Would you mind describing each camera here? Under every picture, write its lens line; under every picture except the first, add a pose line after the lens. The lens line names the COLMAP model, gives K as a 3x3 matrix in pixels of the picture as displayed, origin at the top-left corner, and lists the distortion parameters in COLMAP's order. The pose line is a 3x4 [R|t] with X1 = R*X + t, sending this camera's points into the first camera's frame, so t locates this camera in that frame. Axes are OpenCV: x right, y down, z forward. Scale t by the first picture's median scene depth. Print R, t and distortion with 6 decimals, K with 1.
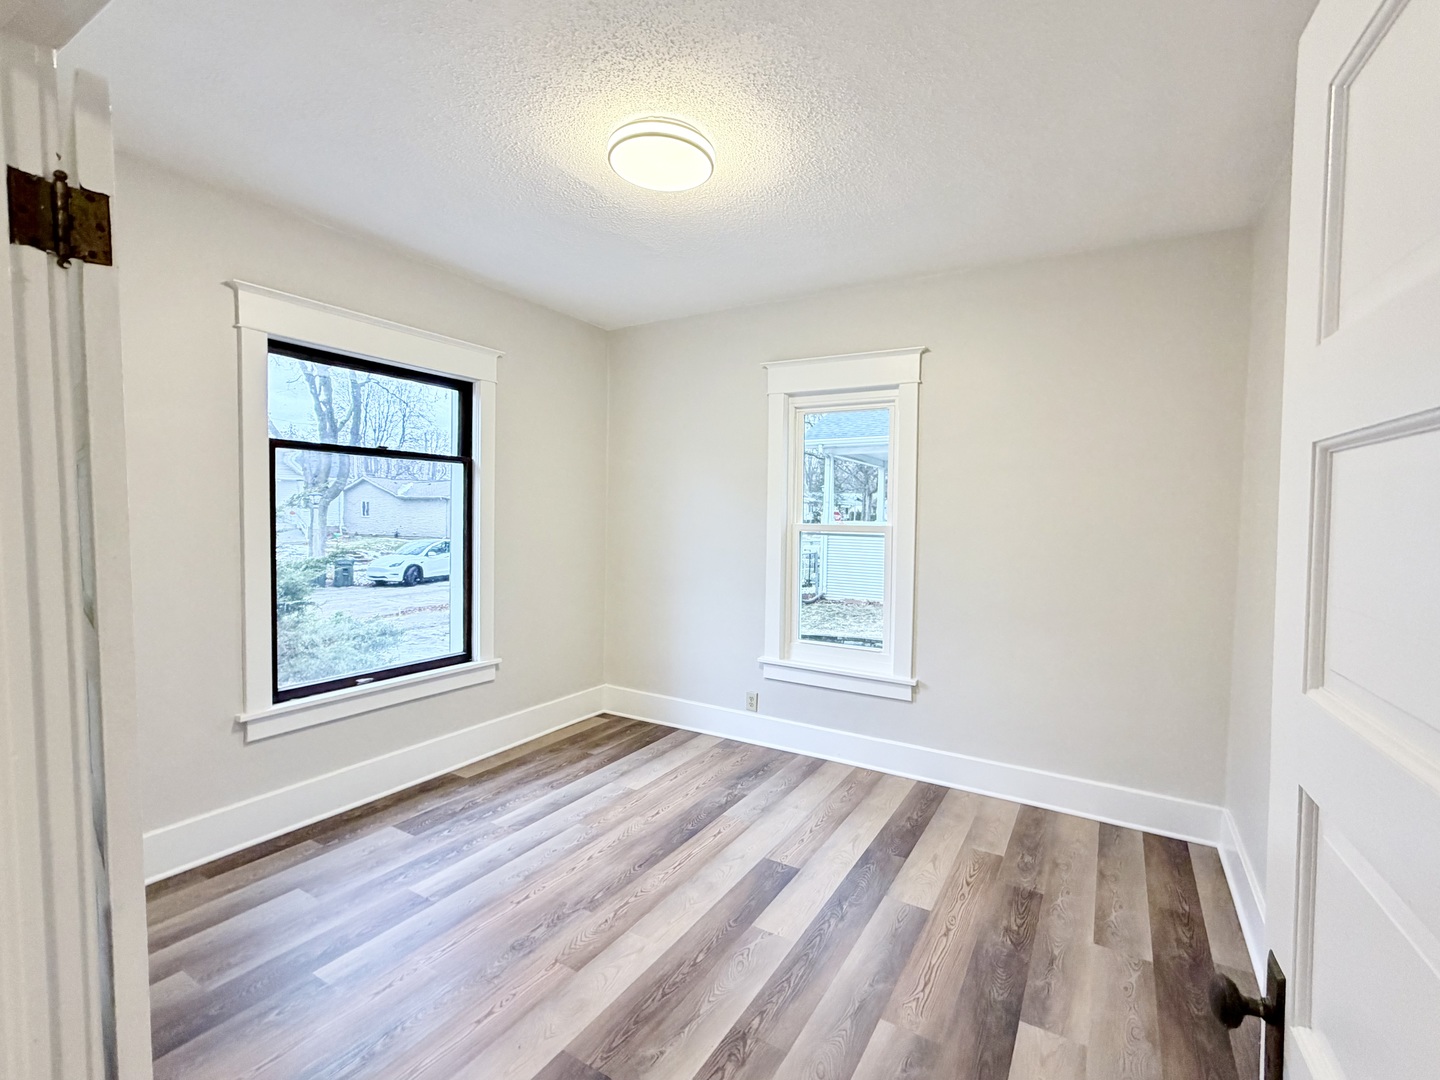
lens RADIAL K [[661.2, 0, 723.1], [0, 661.2, 535.9], [0, 0, 1]] dist [-0.000042, -0.000973]
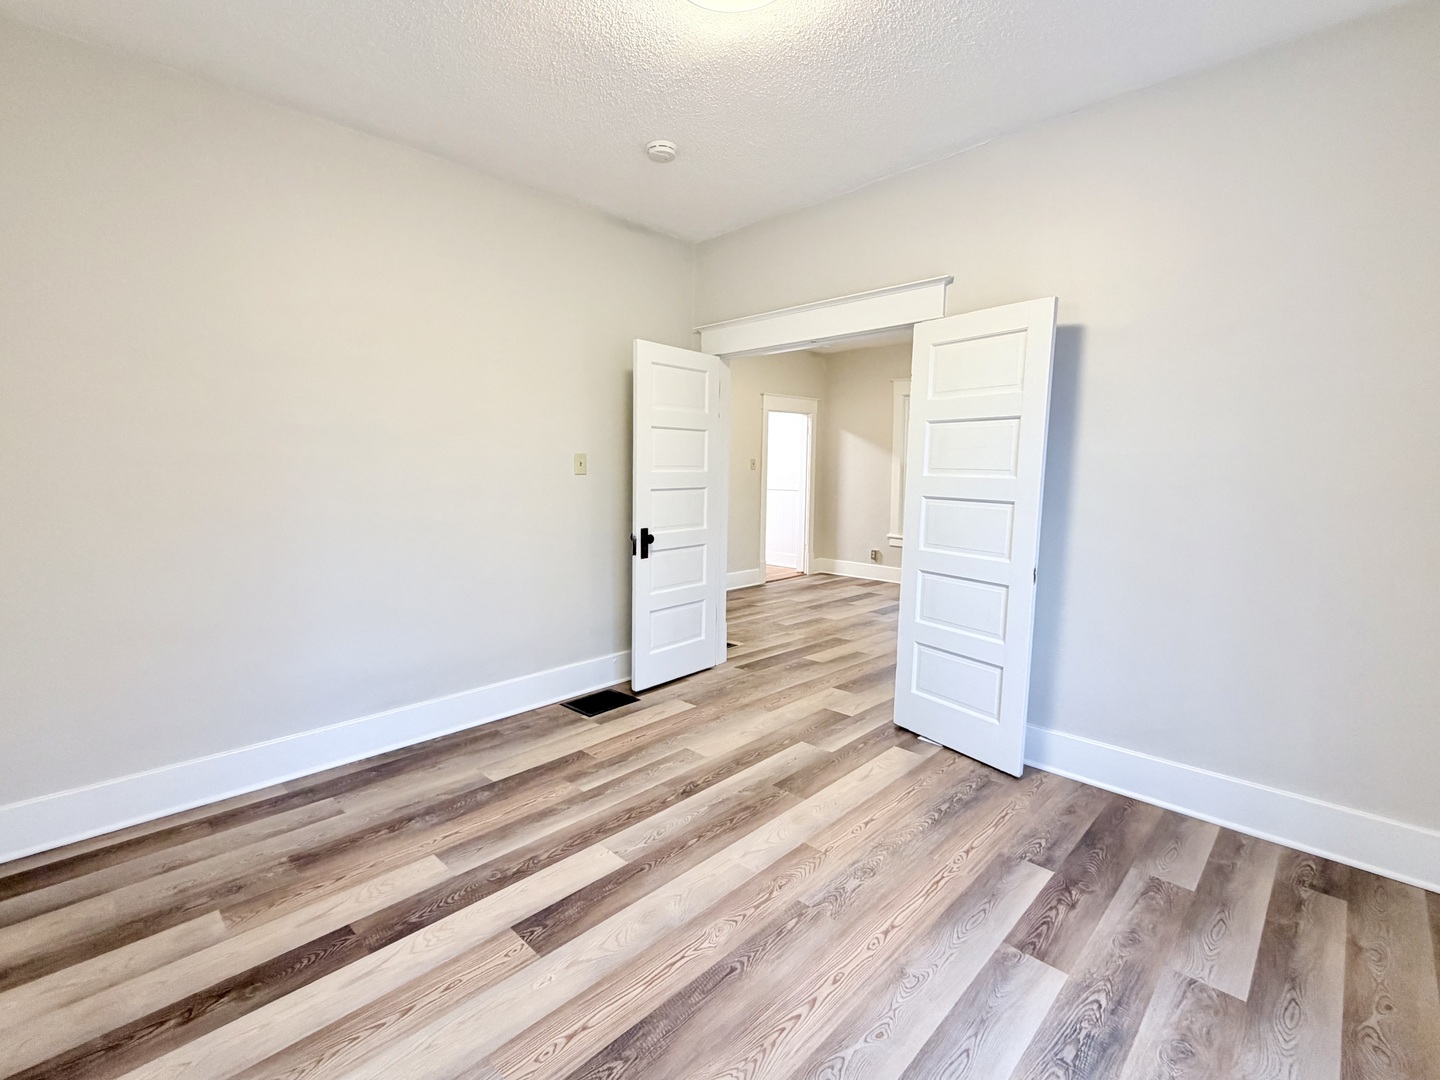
lens RADIAL K [[661.2, 0, 723.1], [0, 661.2, 535.9], [0, 0, 1]] dist [-0.000042, -0.000973]
pose [[-0.973333, -0.046437, 0.224649, -0.275769], [-0.014275, 0.989660, 0.142721, -0.012794], [-0.228953, 0.135708, -0.963931, 1.789462]]
